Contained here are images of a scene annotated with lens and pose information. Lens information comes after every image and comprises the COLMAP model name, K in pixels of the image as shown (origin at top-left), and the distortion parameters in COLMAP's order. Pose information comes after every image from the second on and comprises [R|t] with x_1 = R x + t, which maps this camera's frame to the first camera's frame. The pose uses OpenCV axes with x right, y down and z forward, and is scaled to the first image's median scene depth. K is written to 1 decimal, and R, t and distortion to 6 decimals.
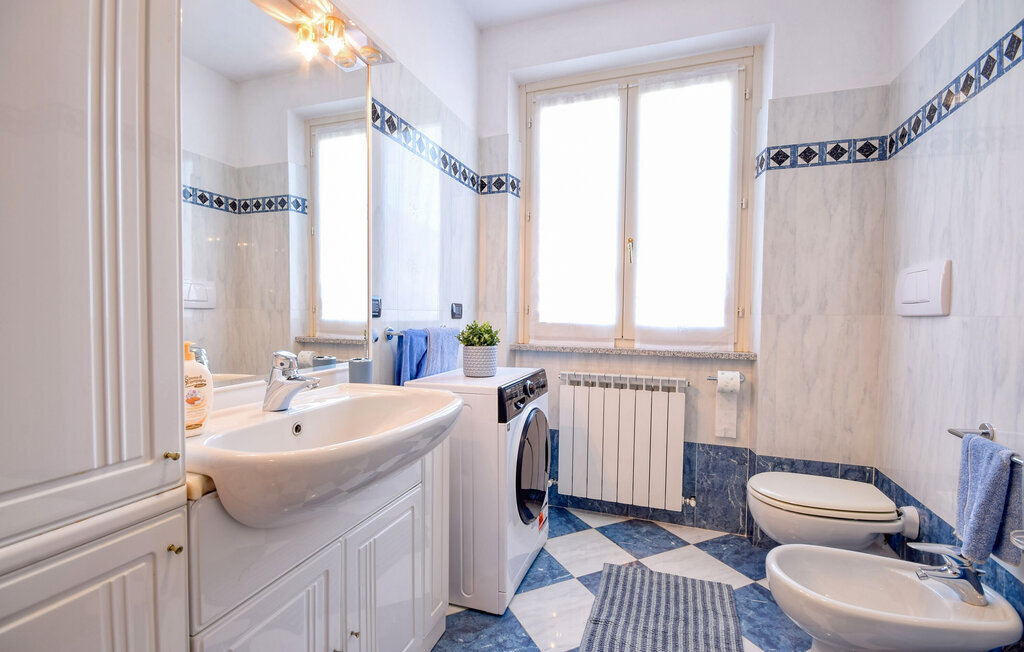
lens RADIAL K [[472.1, 0, 481.8], [0, 472.1, 330.2], [0, 0, 1]] dist [0.003272, -0.005977]
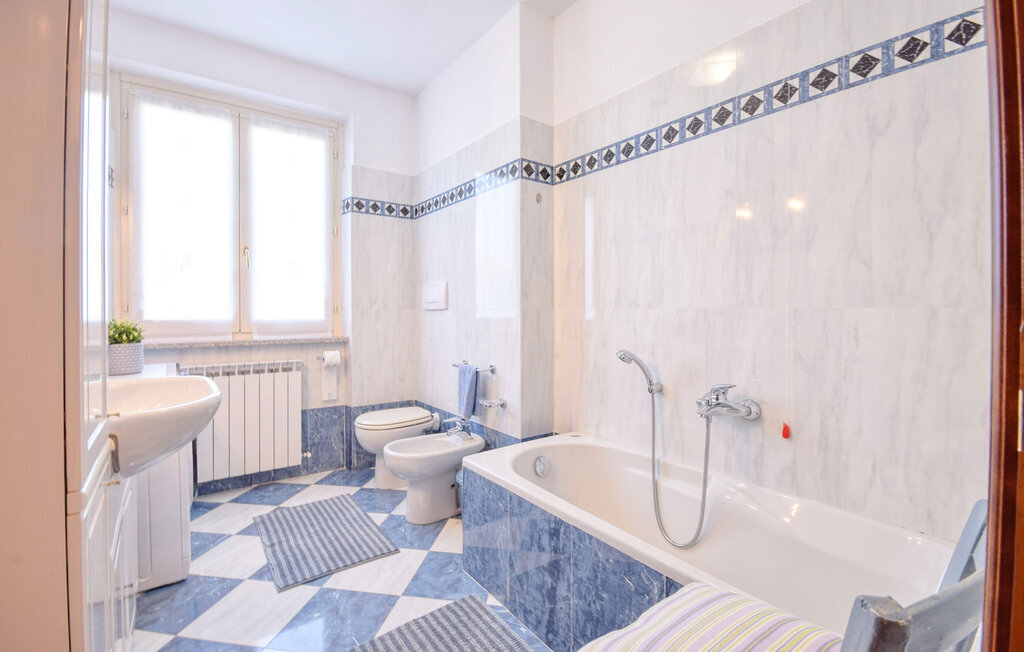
lens RADIAL K [[472.1, 0, 514.5], [0, 472.1, 323.2], [0, 0, 1]] dist [0.003272, -0.005977]
pose [[0.556621, -0.032878, 0.830116, -0.342980], [0.038768, 0.999156, 0.013577, 0.007364], [-0.829862, 0.024625, 0.557425, -0.230986]]
